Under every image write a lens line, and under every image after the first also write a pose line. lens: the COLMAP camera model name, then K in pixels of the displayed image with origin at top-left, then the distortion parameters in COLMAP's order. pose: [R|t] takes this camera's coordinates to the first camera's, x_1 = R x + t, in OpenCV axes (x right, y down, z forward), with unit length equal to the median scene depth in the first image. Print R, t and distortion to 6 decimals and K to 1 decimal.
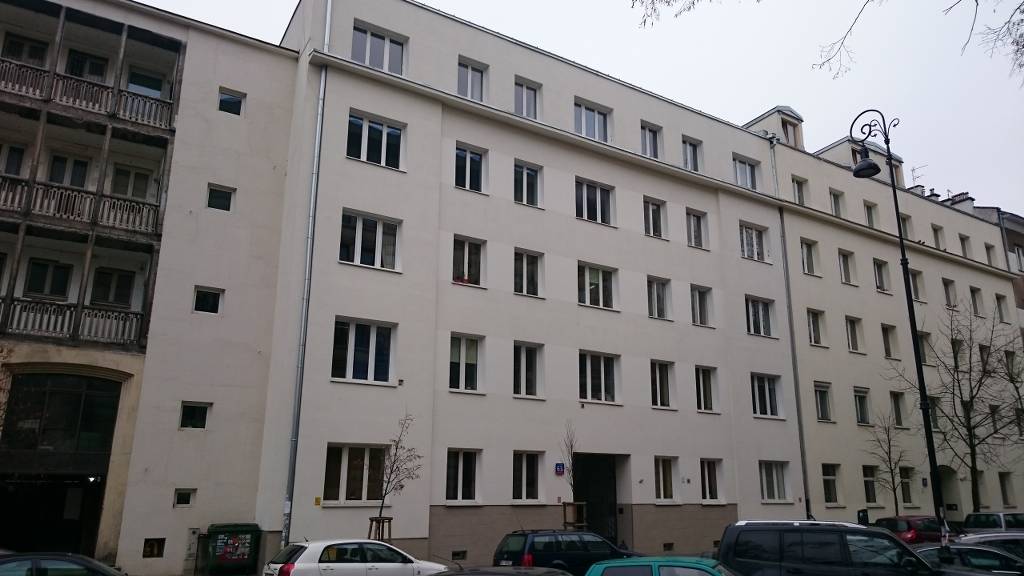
lens RADIAL K [[780.2, 0, 513.4], [0, 780.2, 289.5], [0, 0, 1]] dist [0.014146, -0.020150]
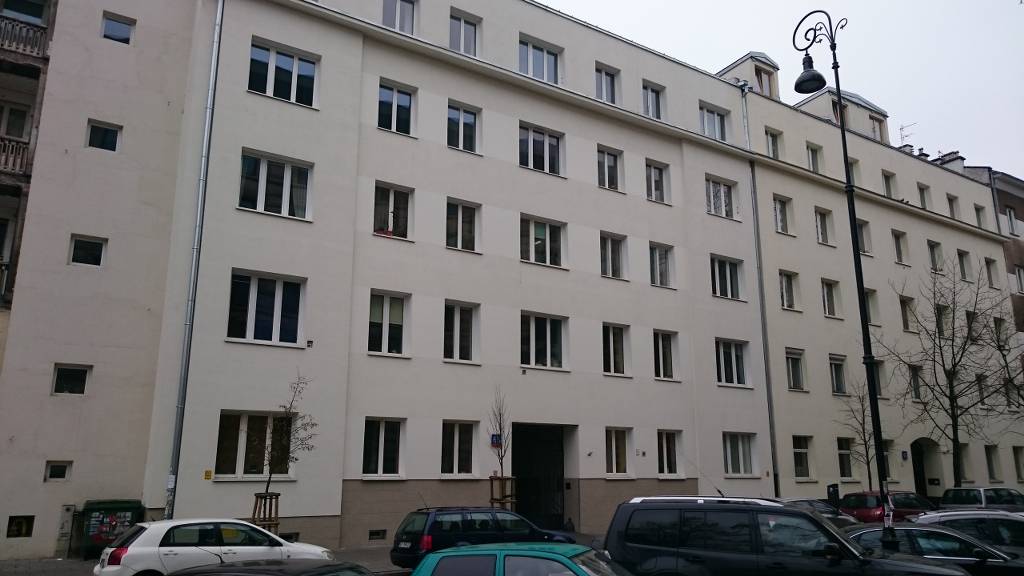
lens RADIAL K [[780.2, 0, 516.7], [0, 780.2, 288.4], [0, 0, 1]] dist [0.014146, -0.020150]
pose [[0.999997, 0.000410, 0.002356, 0.080615], [-0.000476, 0.999598, 0.028358, 0.026460], [-0.002343, -0.028359, 0.999595, 0.092588]]
